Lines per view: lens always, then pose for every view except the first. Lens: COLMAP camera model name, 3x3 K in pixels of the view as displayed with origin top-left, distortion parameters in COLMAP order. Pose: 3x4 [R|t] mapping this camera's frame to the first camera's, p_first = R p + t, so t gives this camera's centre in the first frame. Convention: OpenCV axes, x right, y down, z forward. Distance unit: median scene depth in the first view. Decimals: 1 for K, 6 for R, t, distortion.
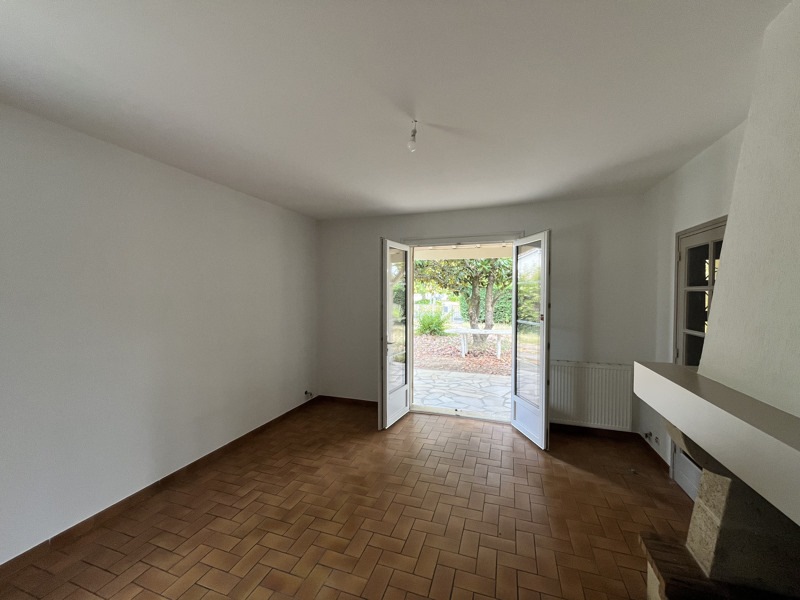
lens RADIAL K [[325.5, 0, 398.2], [0, 325.5, 298.1], [0, 0, 1]] dist [-0.001857, 0.000059]
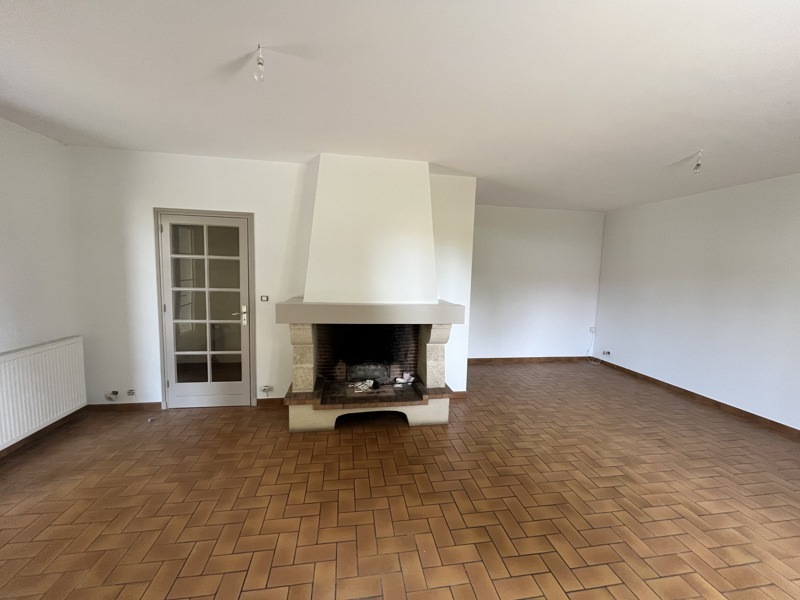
lens RADIAL K [[325.5, 0, 400.5], [0, 325.5, 302.6], [0, 0, 1]] dist [-0.001857, 0.000059]
pose [[-0.481774, -0.106112, 0.869847, -0.646005], [-0.018553, 0.993654, 0.110939, -0.005328], [-0.876099, 0.037309, -0.480686, 0.813804]]
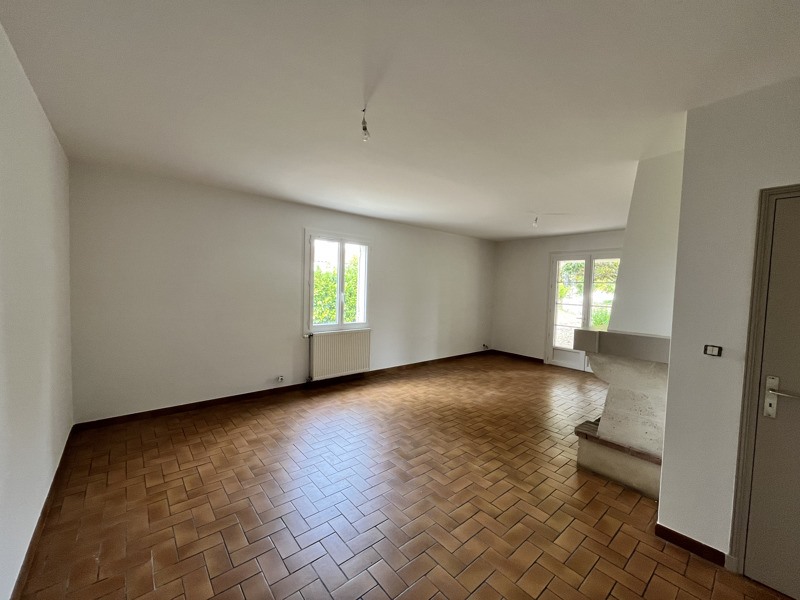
lens RADIAL K [[325.5, 0, 399.2], [0, 325.5, 302.0], [0, 0, 1]] dist [-0.001857, 0.000059]
pose [[0.859432, 0.048955, -0.508901, 0.317489], [-0.036369, 0.998737, 0.034657, 0.032582], [0.509955, -0.011277, 0.860127, -1.148502]]
